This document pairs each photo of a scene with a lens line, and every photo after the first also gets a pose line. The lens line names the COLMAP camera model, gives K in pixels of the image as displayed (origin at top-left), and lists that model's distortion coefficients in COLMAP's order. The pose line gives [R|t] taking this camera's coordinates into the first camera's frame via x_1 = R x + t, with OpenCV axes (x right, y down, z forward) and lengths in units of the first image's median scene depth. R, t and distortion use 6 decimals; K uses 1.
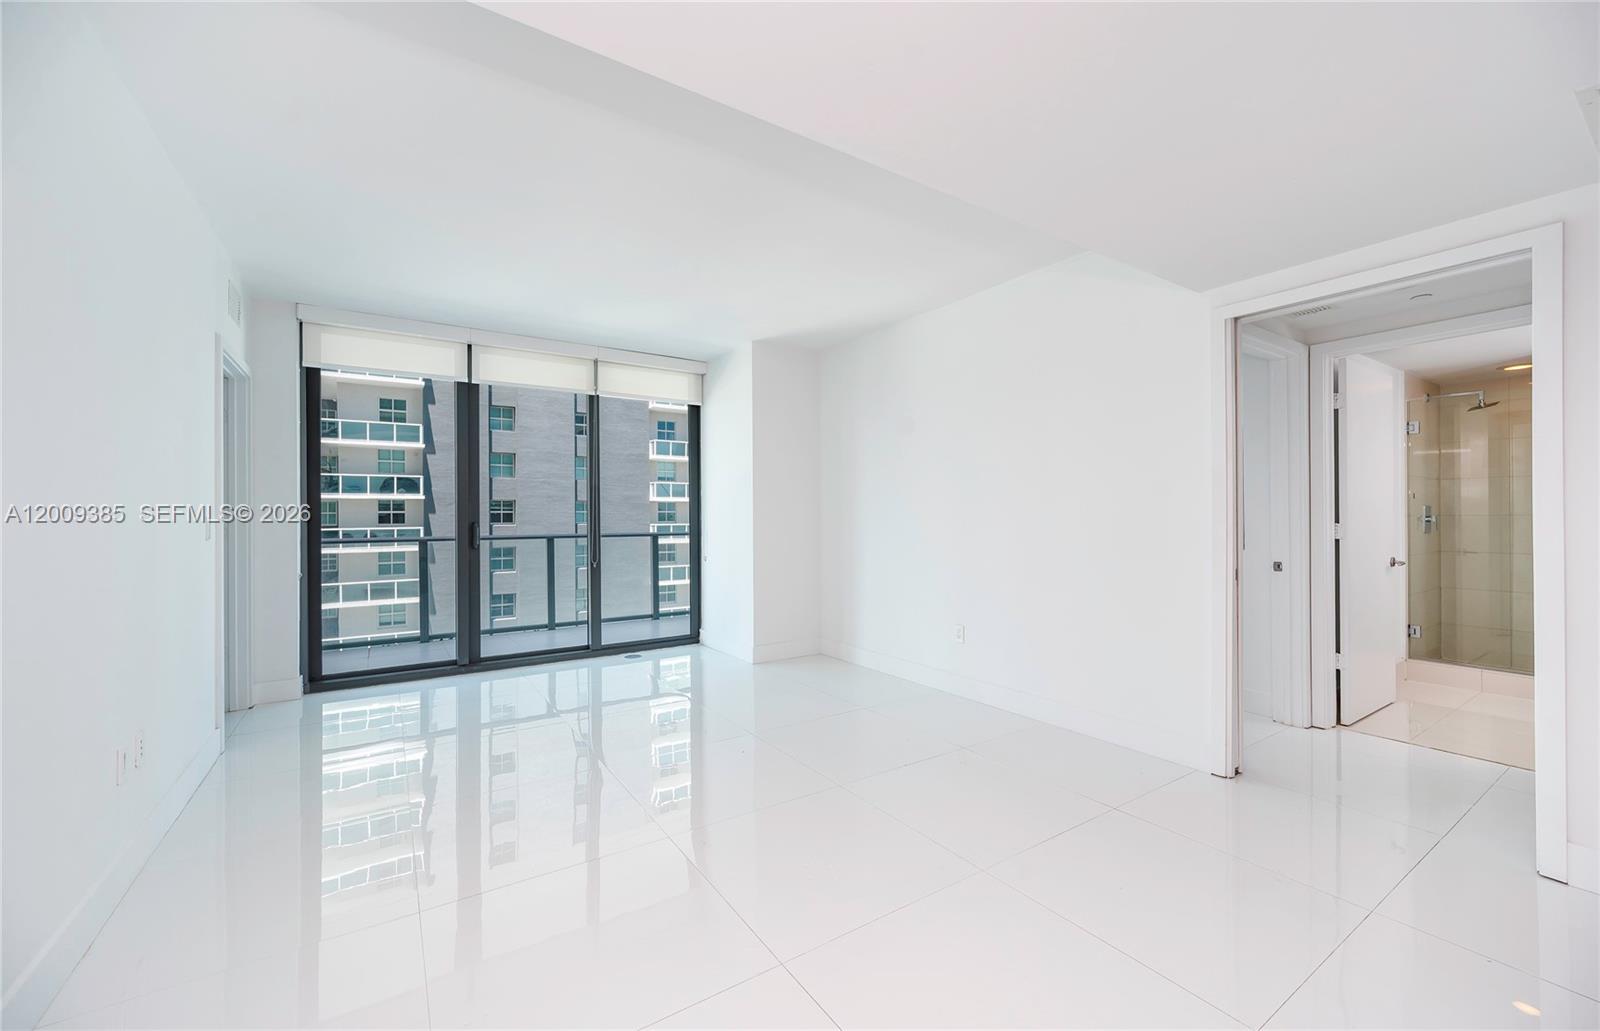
lens RADIAL K [[619.2, 0, 794.4], [0, 619.2, 515.2], [0, 0, 1]] dist [0.002760, 0.000172]
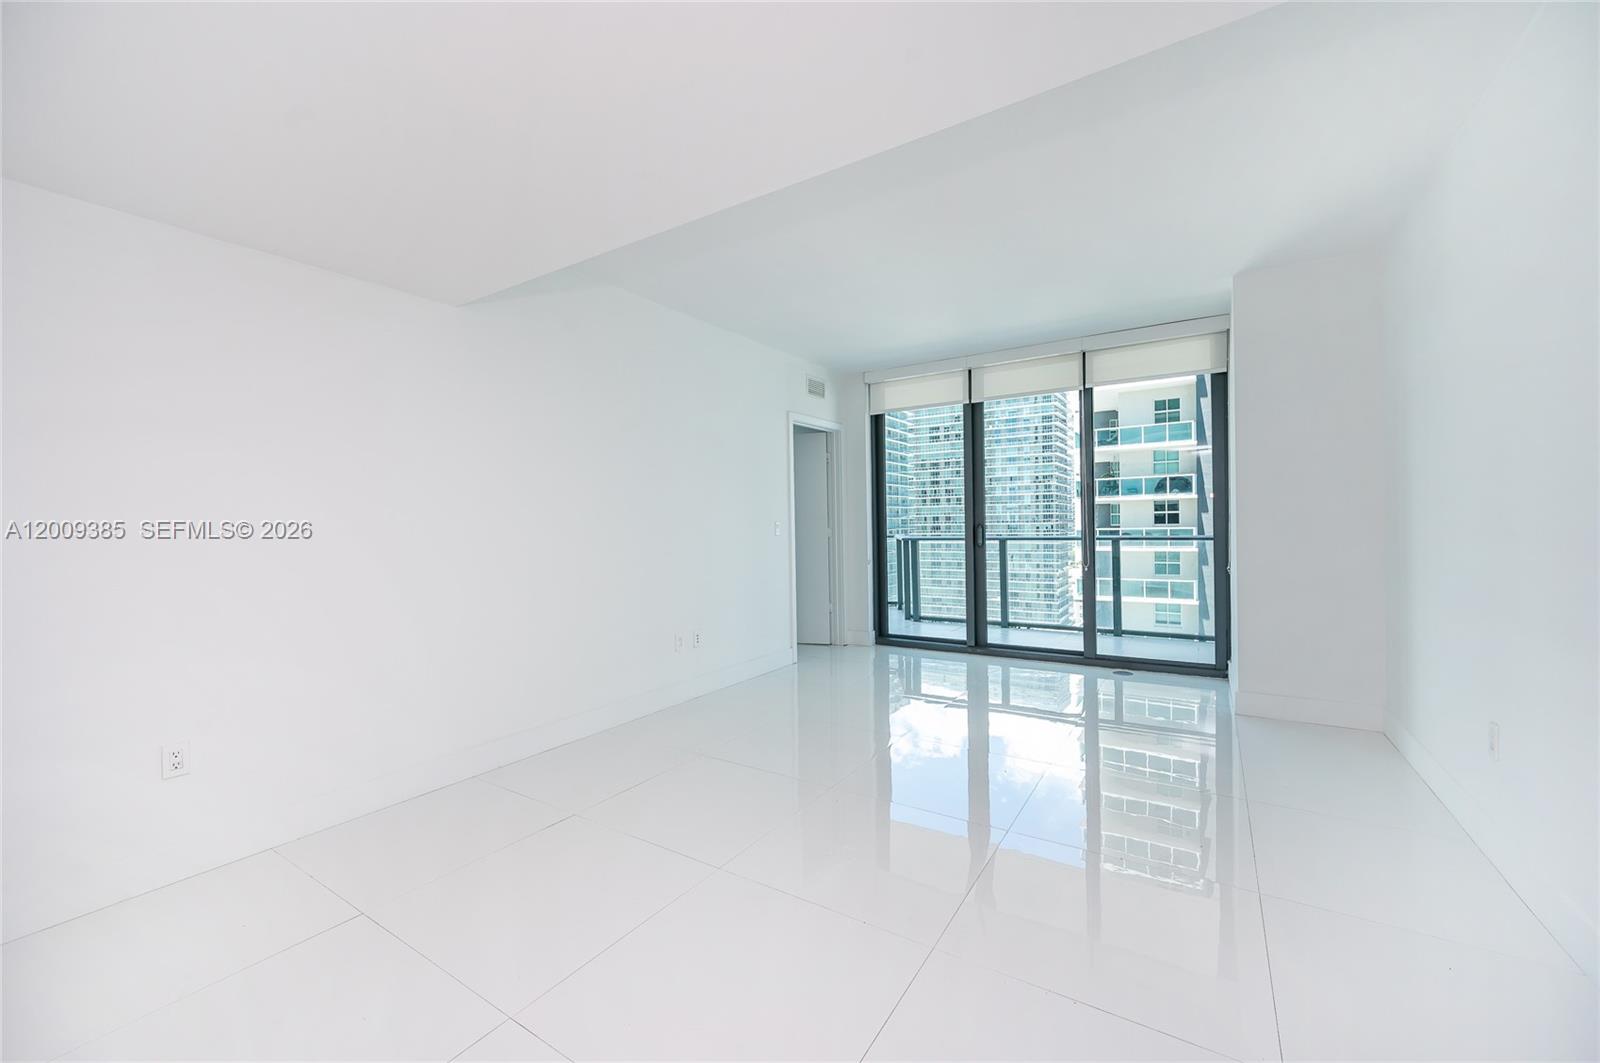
lens RADIAL K [[644.7, 0, 798.7], [0, 644.7, 528.0], [0, 0, 1]] dist [0.000034, 0.000020]
pose [[0.377788, 0.002376, -0.925889, 0.098380], [0.017497, 0.999800, 0.009705, 0.000149], [0.925727, -0.019867, 0.377670, 0.051175]]
